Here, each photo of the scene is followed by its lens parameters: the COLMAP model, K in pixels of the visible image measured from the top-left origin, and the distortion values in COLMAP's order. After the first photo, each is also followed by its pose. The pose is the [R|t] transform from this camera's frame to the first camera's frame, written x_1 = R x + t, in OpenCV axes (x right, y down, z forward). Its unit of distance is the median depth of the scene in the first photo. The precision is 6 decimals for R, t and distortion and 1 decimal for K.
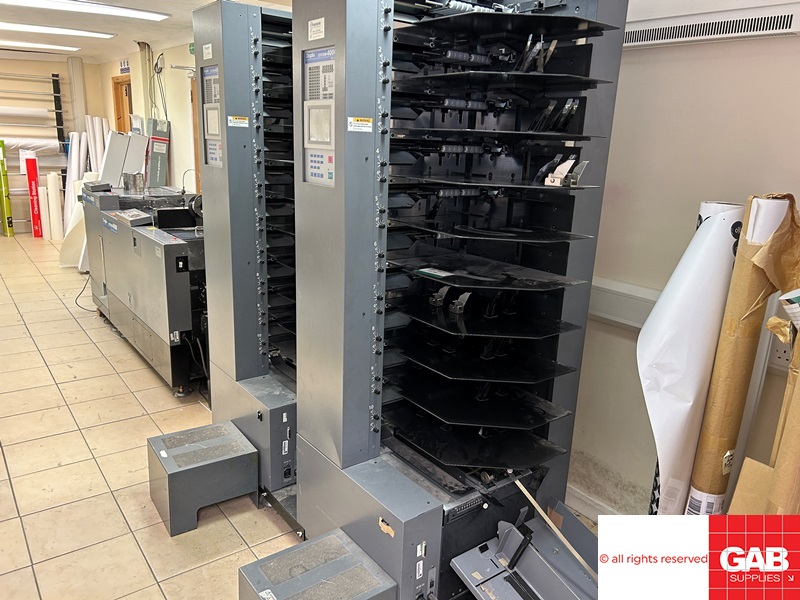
lens RADIAL K [[609.7, 0, 399.1], [0, 609.7, 298.9], [0, 0, 1]] dist [-0.001322, -0.001705]
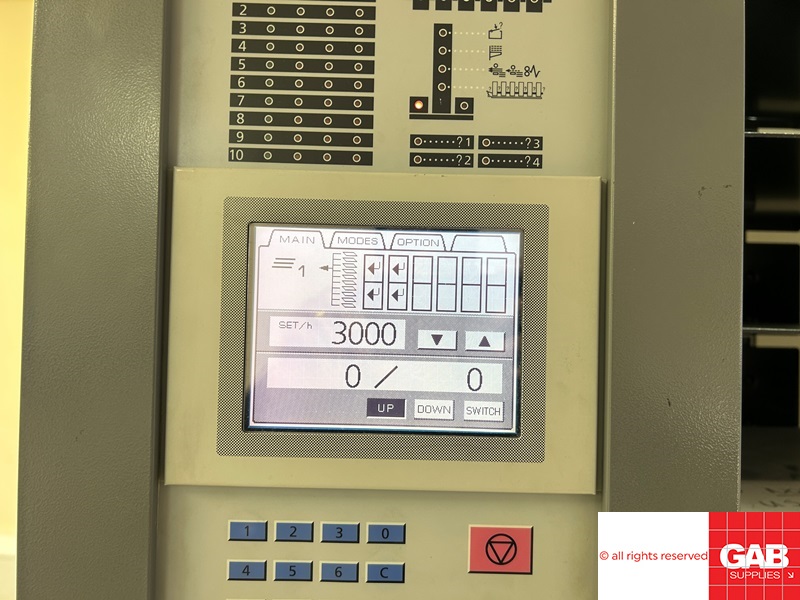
lens RADIAL K [[609.7, 0, 399.9], [0, 609.7, 299.7], [0, 0, 1]] dist [-0.001322, -0.001705]
pose [[0.584669, 0.011266, 0.811194, -0.252775], [0.210123, 0.963680, -0.164830, -0.271886], [-0.783588, 0.266821, 0.561067, 0.929751]]
